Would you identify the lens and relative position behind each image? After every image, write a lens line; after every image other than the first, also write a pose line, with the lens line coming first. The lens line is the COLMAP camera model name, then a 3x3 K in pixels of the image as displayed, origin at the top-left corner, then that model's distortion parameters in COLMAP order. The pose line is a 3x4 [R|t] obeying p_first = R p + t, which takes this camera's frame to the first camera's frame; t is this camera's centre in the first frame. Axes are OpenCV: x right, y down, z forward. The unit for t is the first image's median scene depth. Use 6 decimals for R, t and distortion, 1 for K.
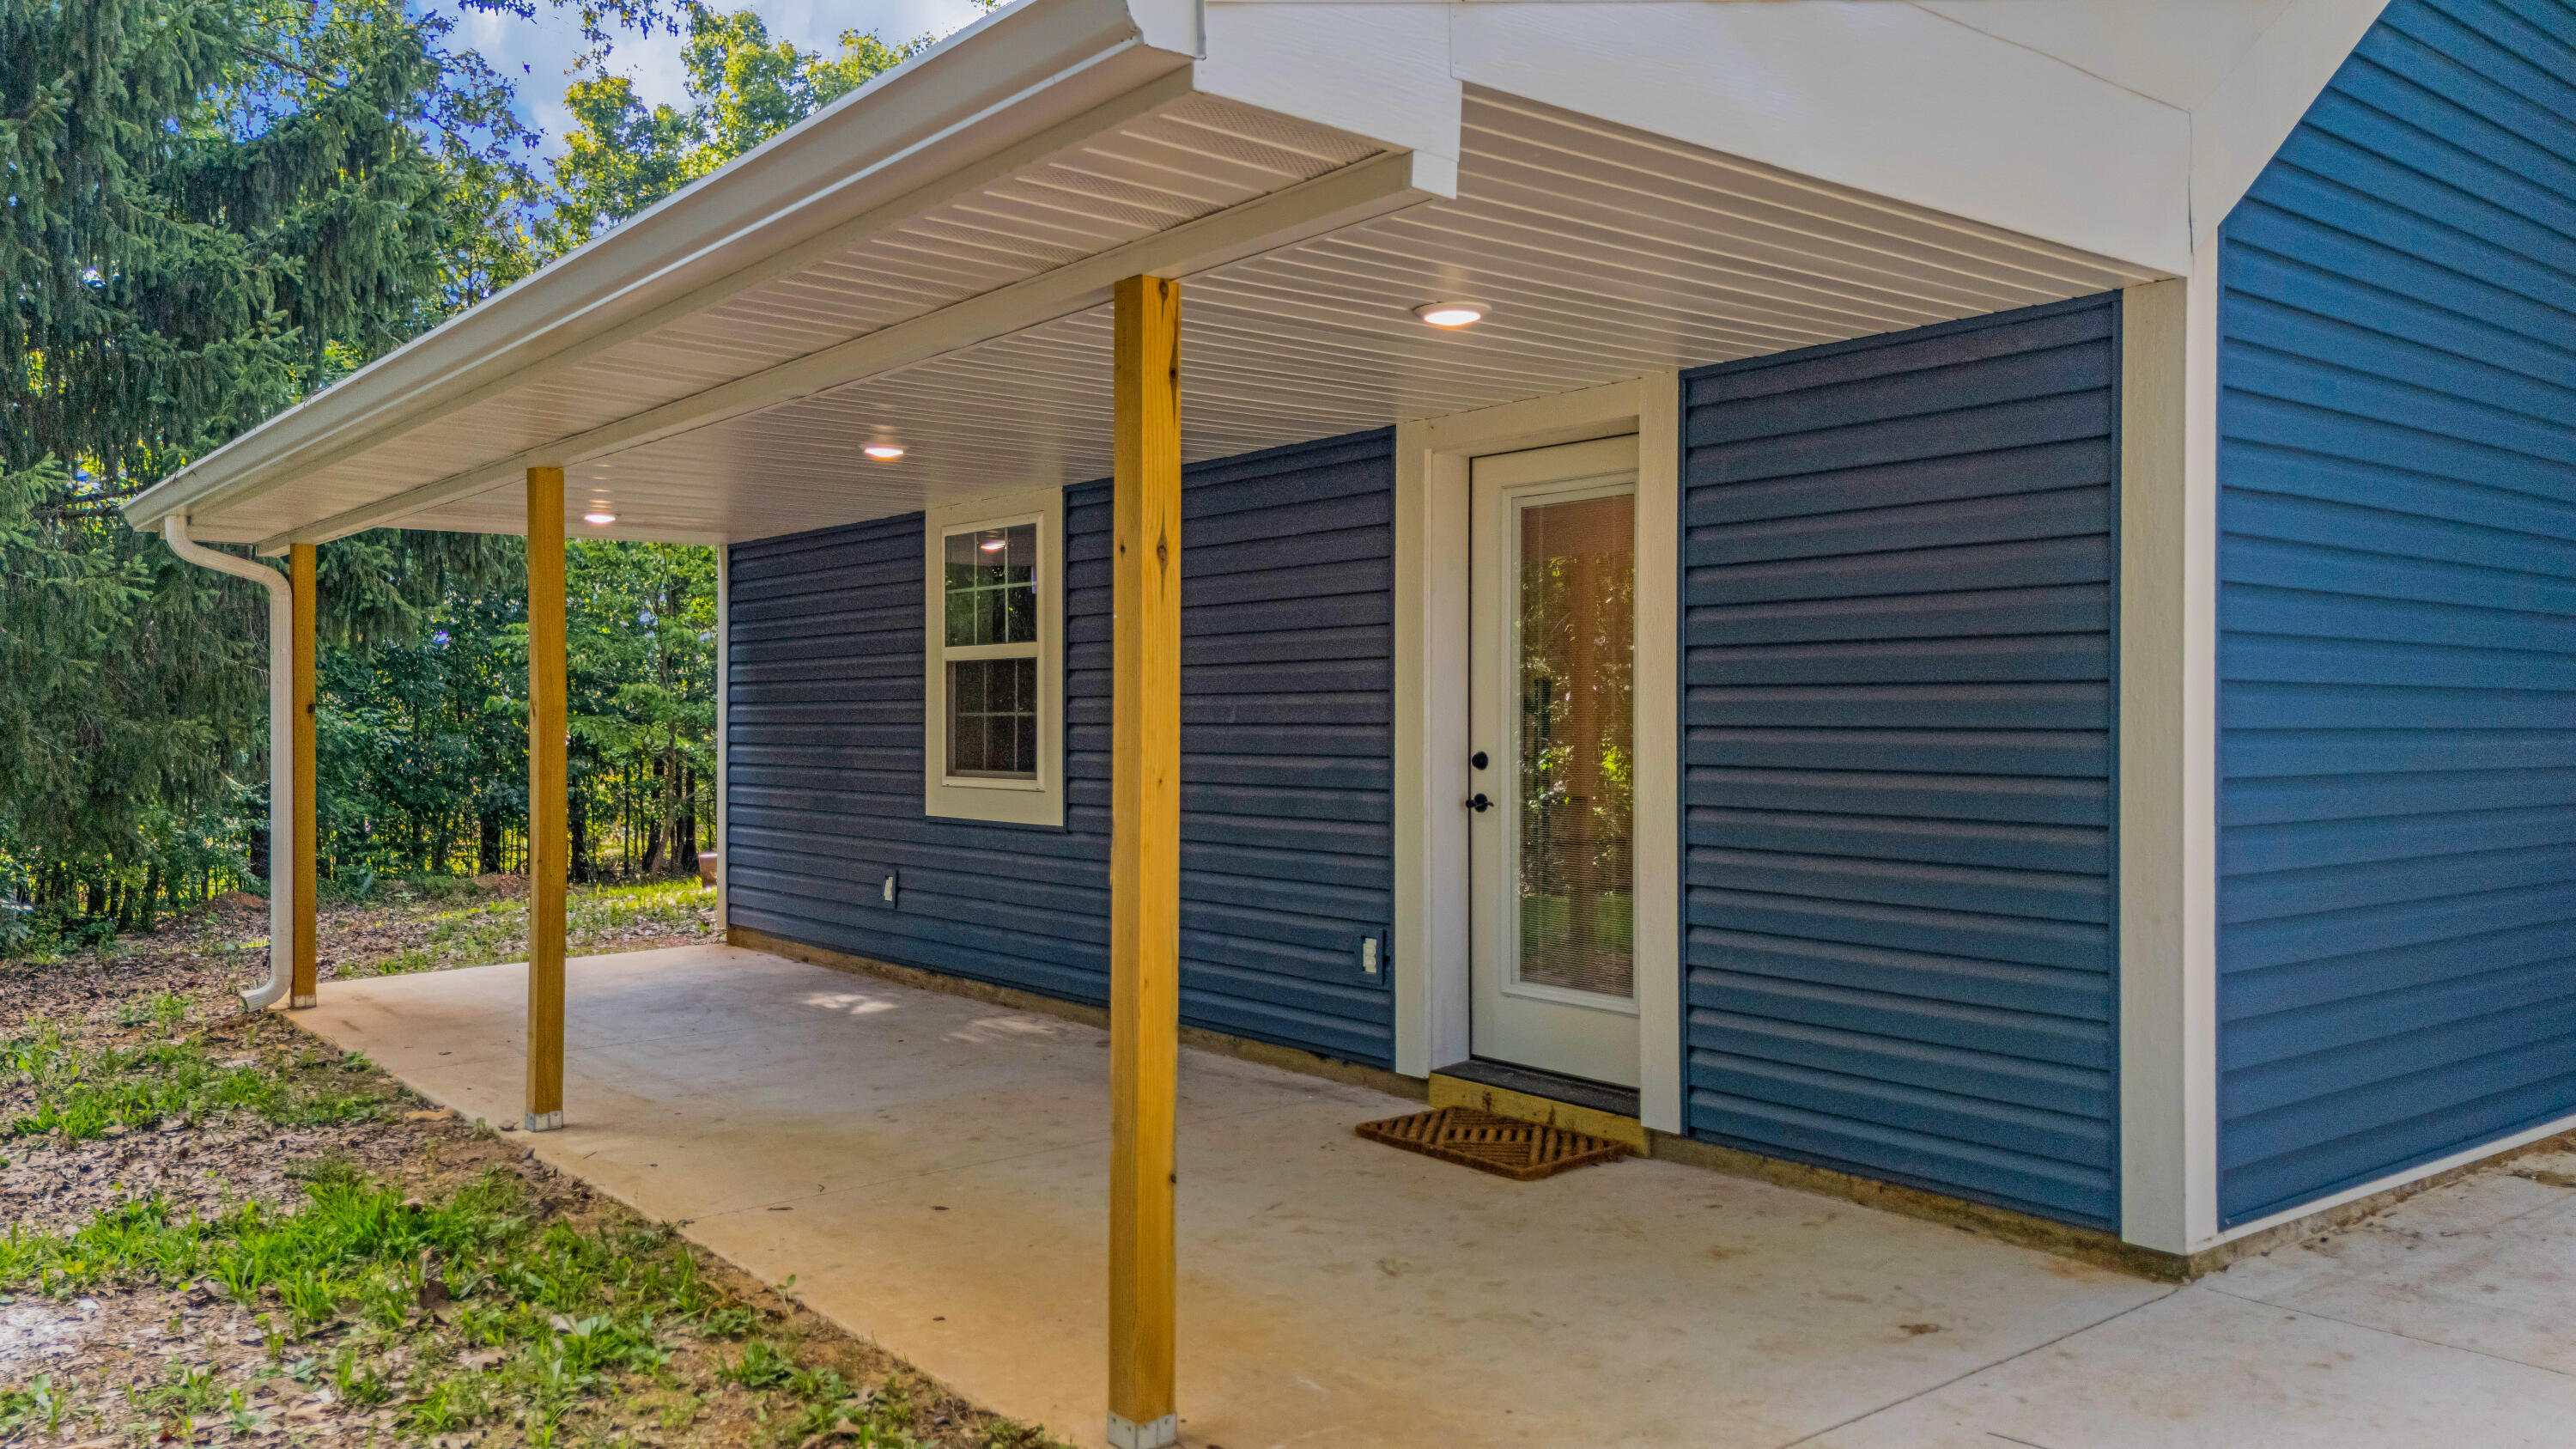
lens RADIAL K [[1848.5, 0, 1299.9], [0, 1848.5, 723.4], [0, 0, 1]] dist [0.036846, -0.009101]
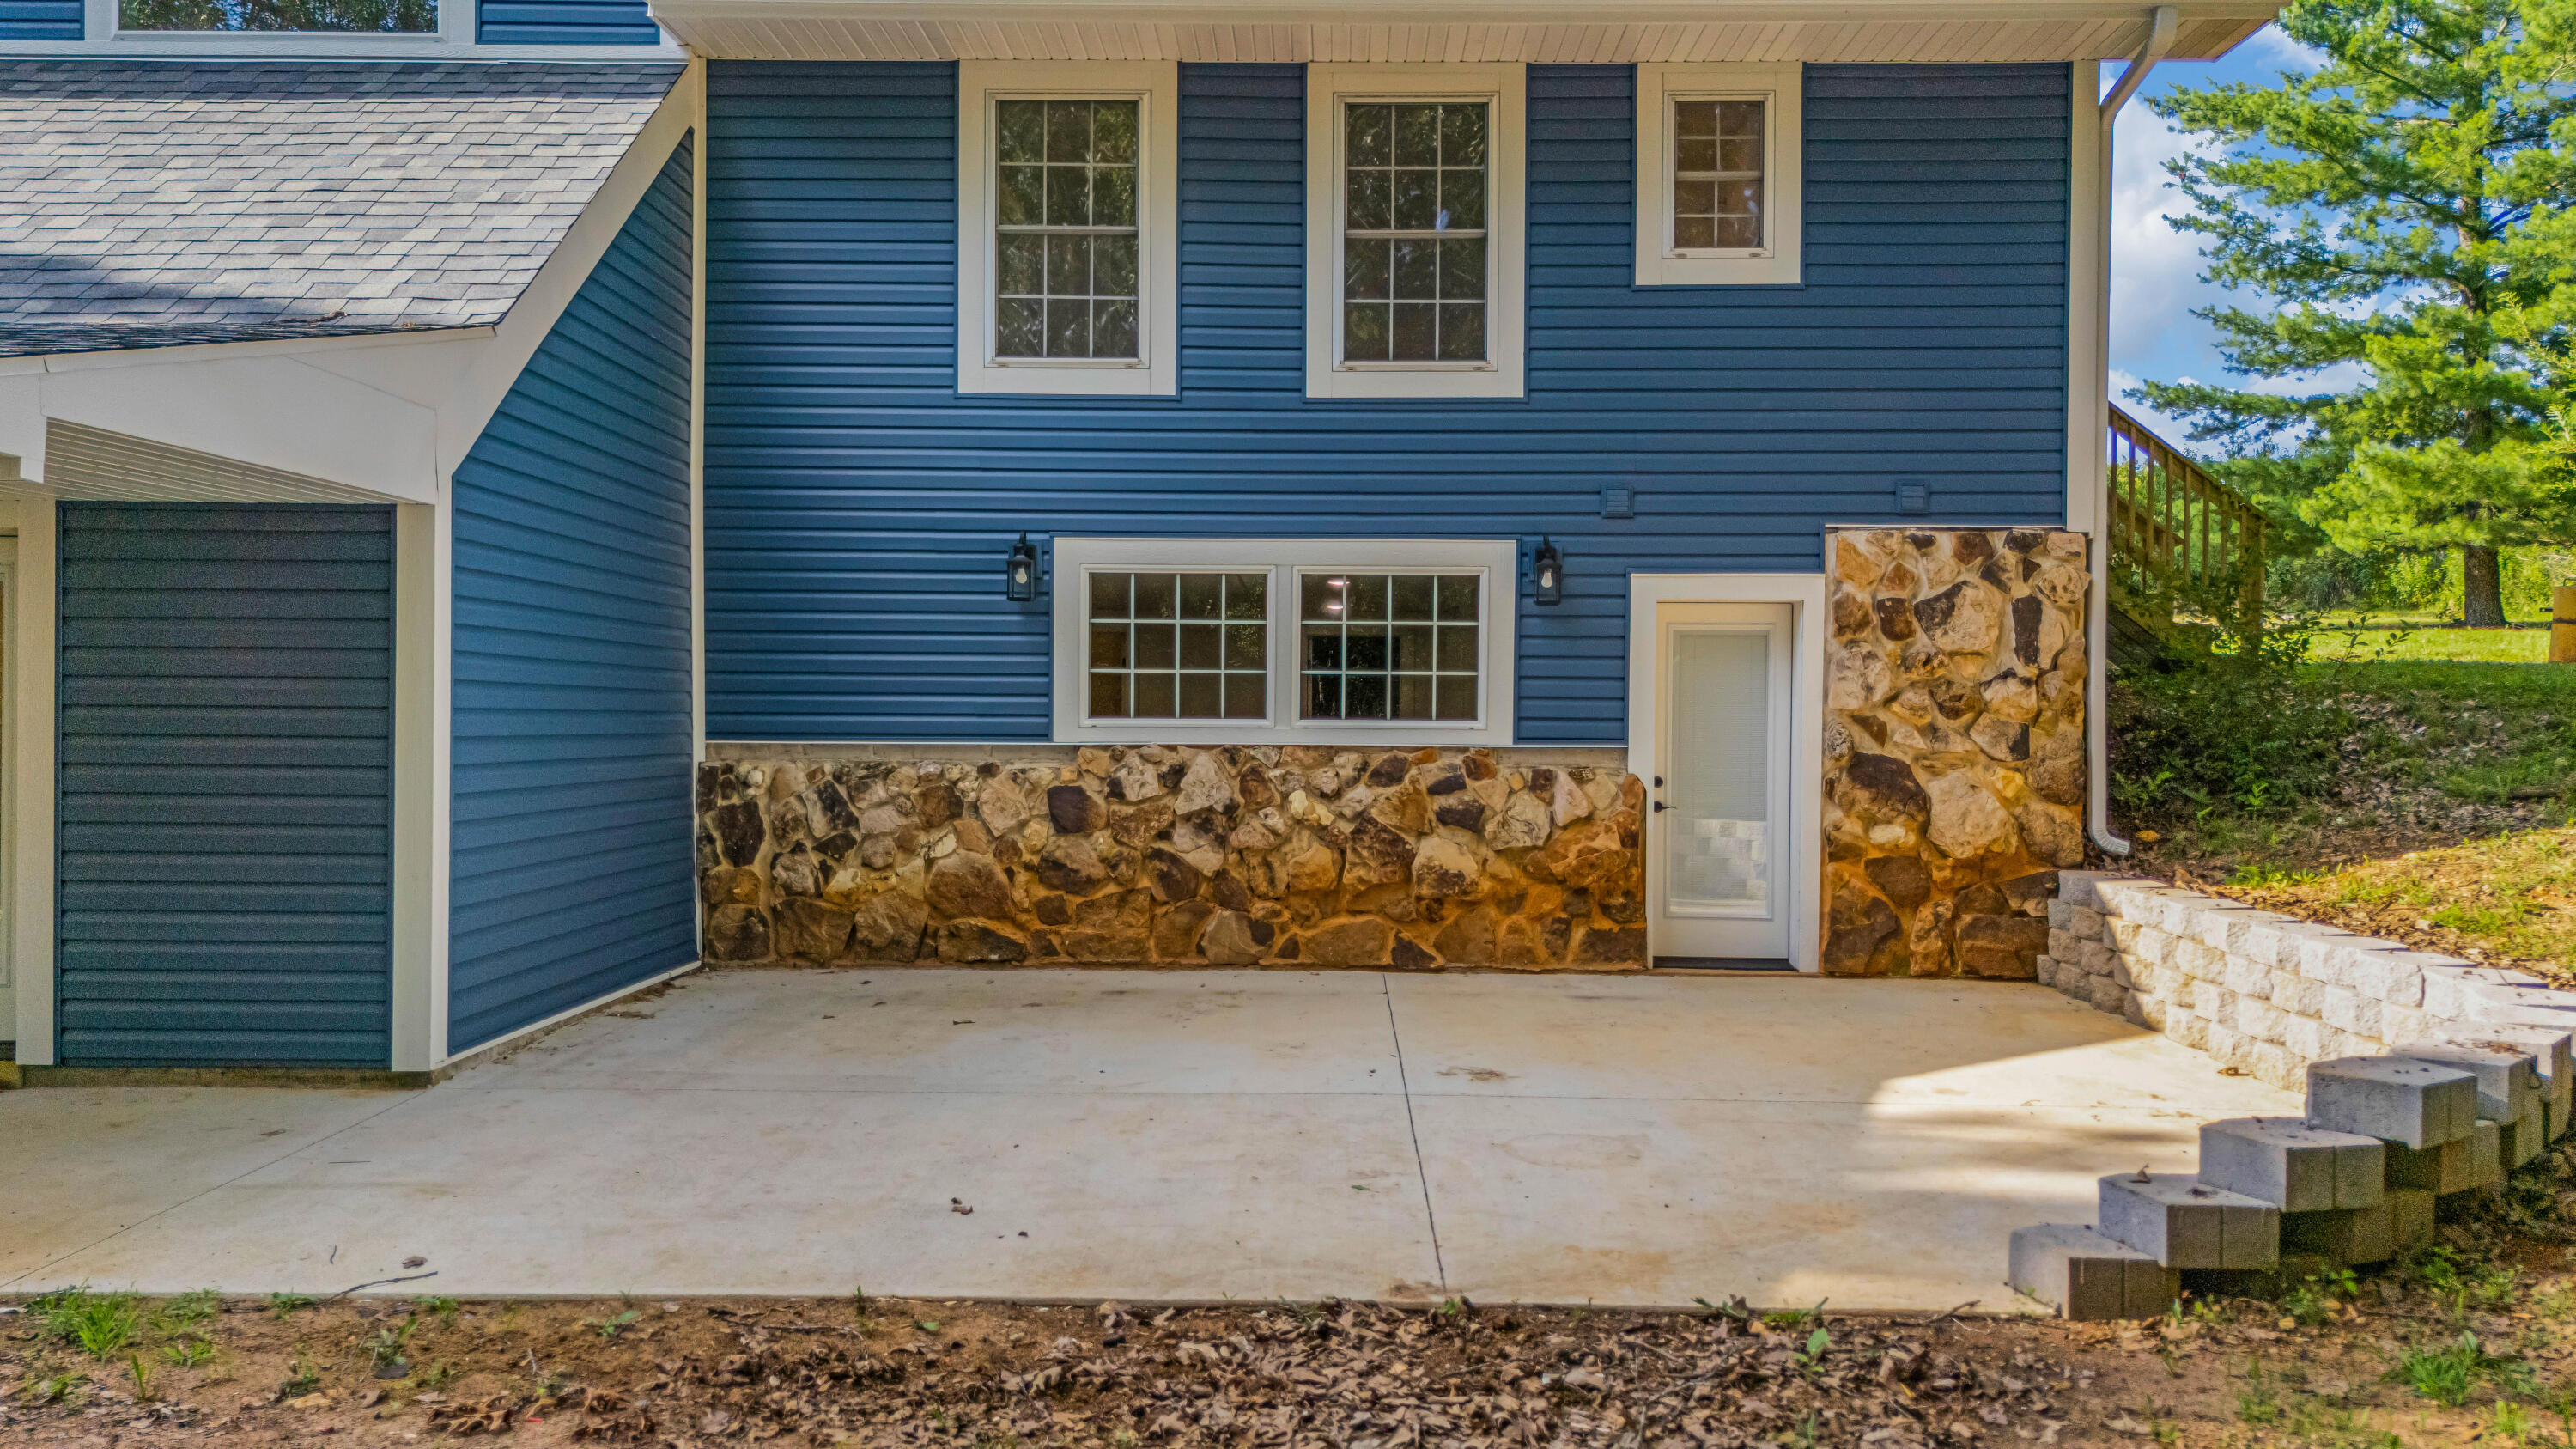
lens RADIAL K [[1848.5, 0, 1299.9], [0, 1848.5, 723.4], [0, 0, 1]] dist [0.036846, -0.009101]
pose [[0.614777, 0.003923, 0.788692, -0.379136], [-0.005896, 0.999983, -0.000378, -0.039237], [-0.788679, -0.004418, 0.614789, -0.670381]]
